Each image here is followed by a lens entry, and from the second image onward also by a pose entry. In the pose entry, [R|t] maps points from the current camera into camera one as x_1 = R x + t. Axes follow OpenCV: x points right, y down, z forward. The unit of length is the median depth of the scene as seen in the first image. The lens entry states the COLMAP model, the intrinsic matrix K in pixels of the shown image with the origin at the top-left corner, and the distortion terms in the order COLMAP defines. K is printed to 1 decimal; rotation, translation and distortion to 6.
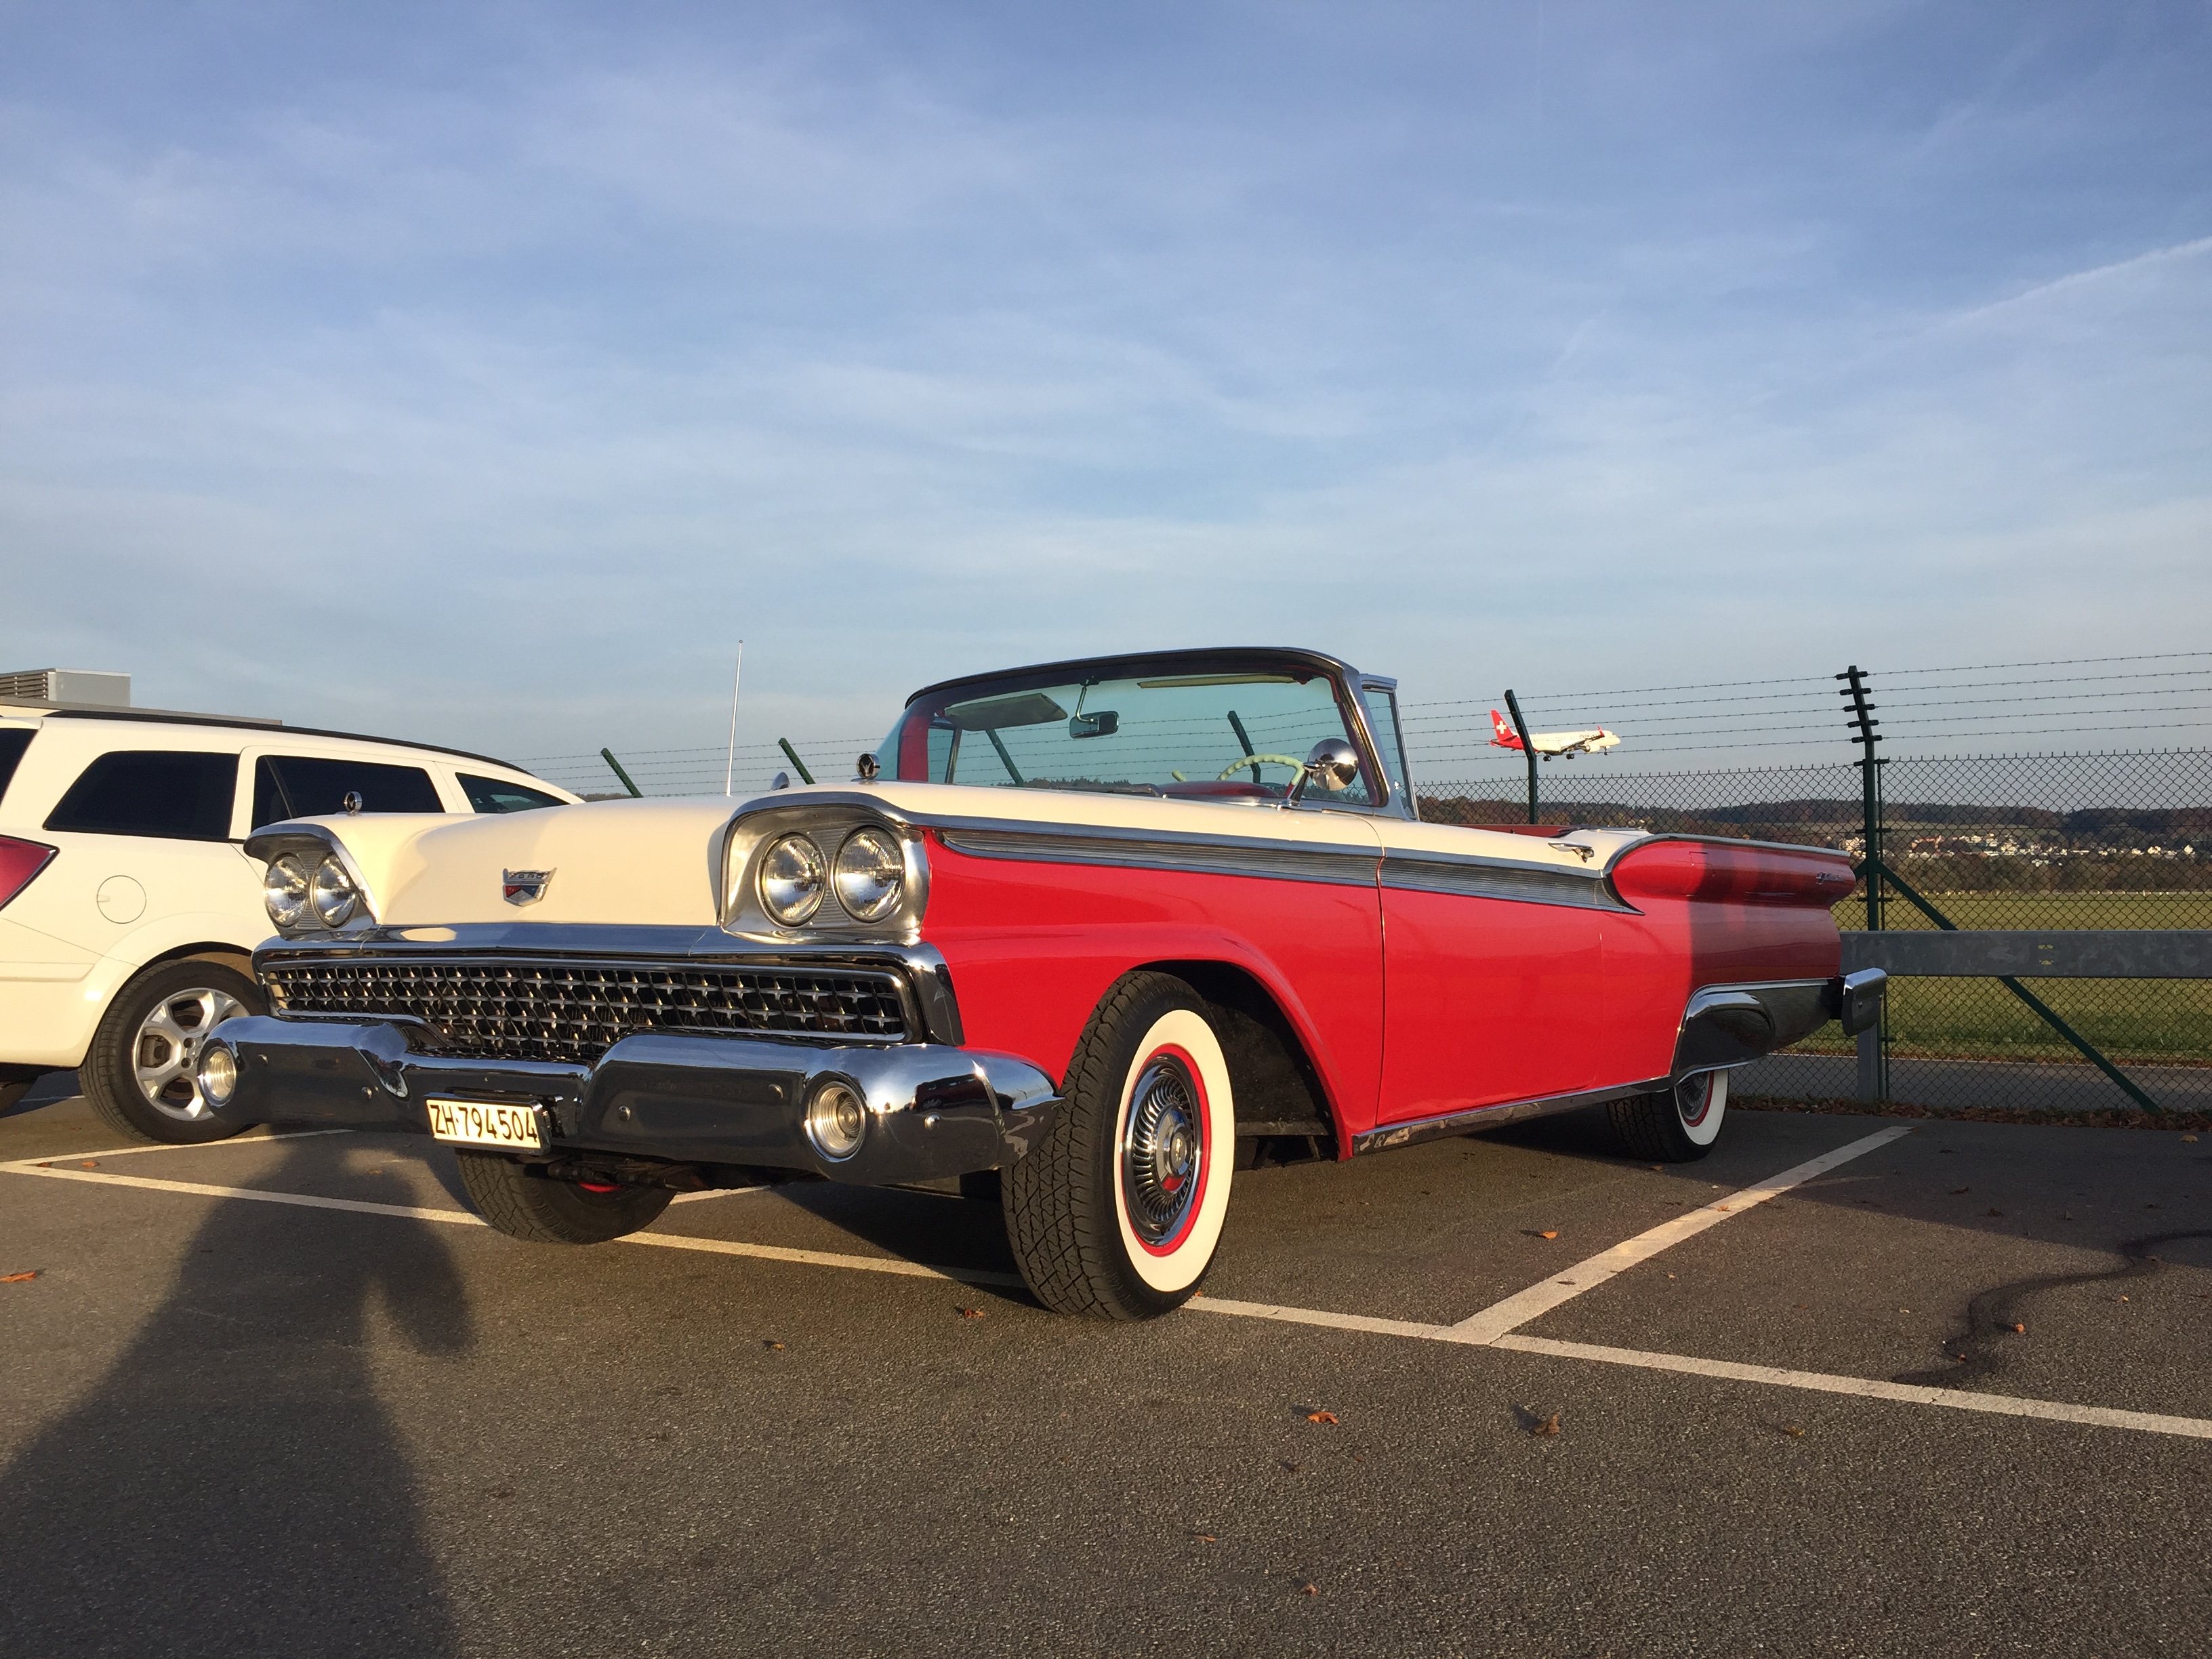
lens RADIAL K [[1890.5, 0, 1113.5], [0, 1890.5, 830.2], [0, 0, 1]] dist [0.100633, -0.127417]
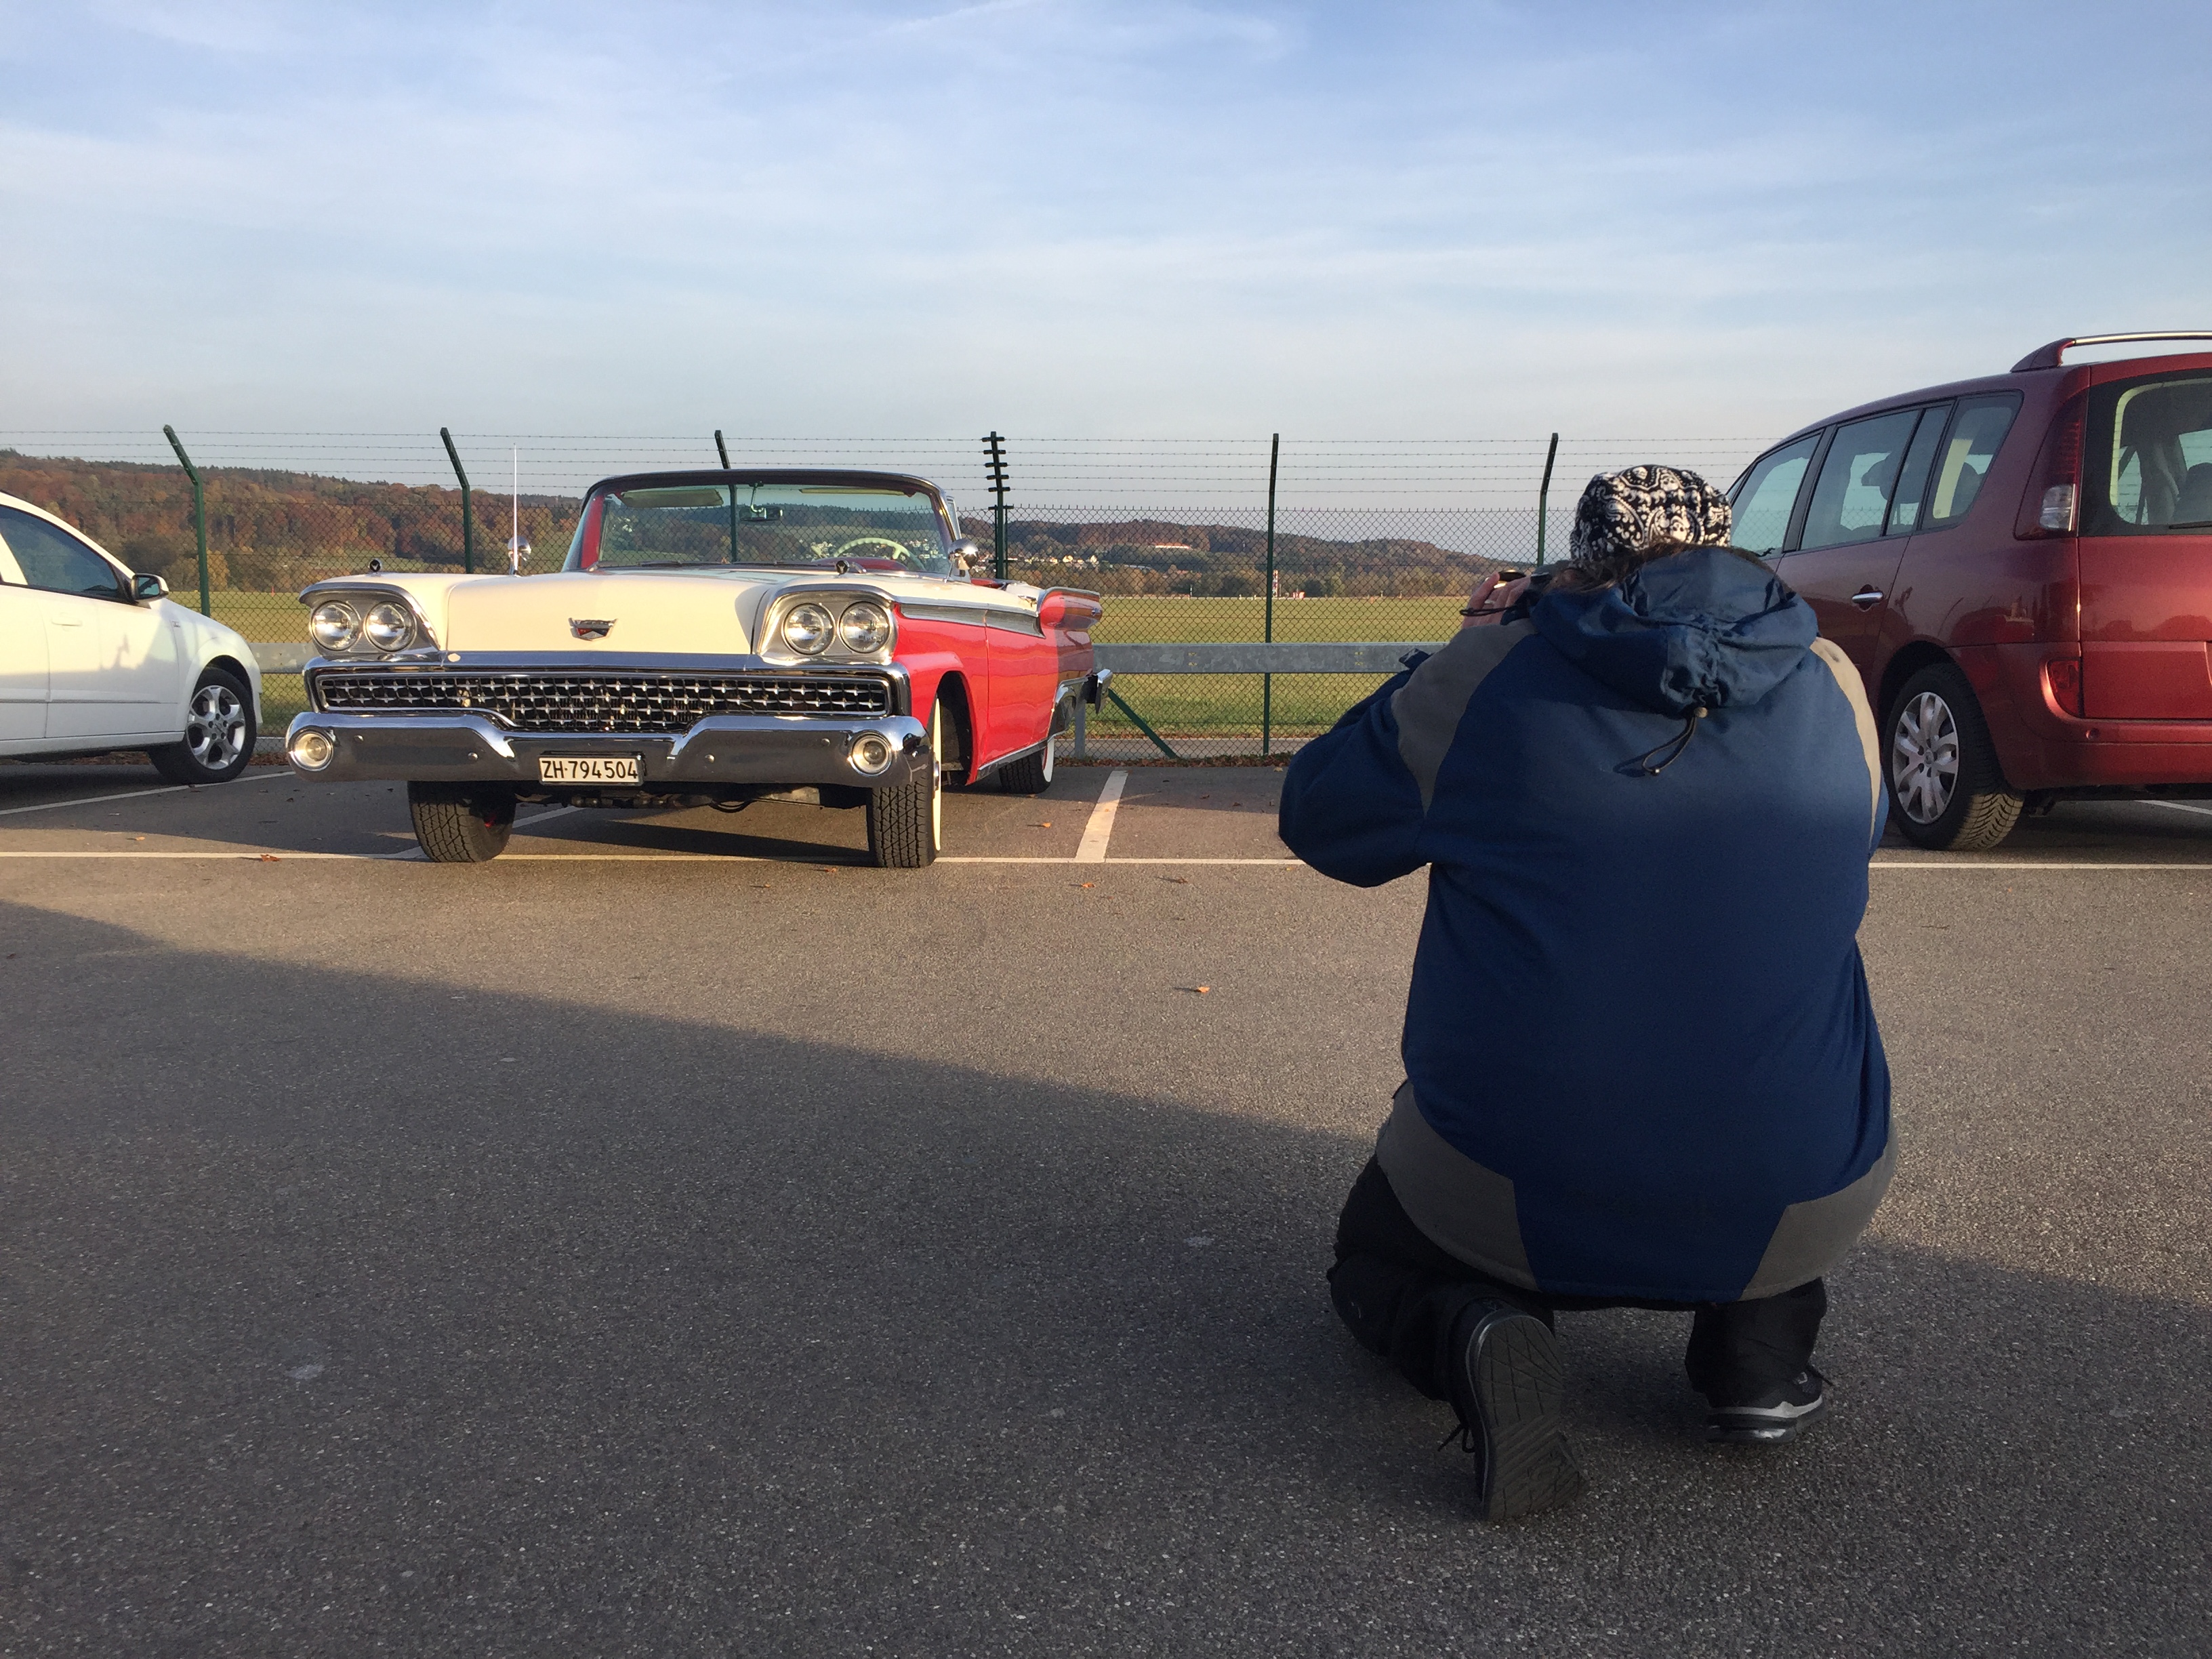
lens RADIAL K [[1890.5, 0, 1113.5], [0, 1890.5, 830.2], [0, 0, 1]] dist [0.100633, -0.127417]
pose [[0.867988, -0.051133, 0.493945, -0.671796], [-0.027007, 0.988351, 0.149773, -0.052540], [-0.495850, -0.143342, 0.856497, -0.606191]]
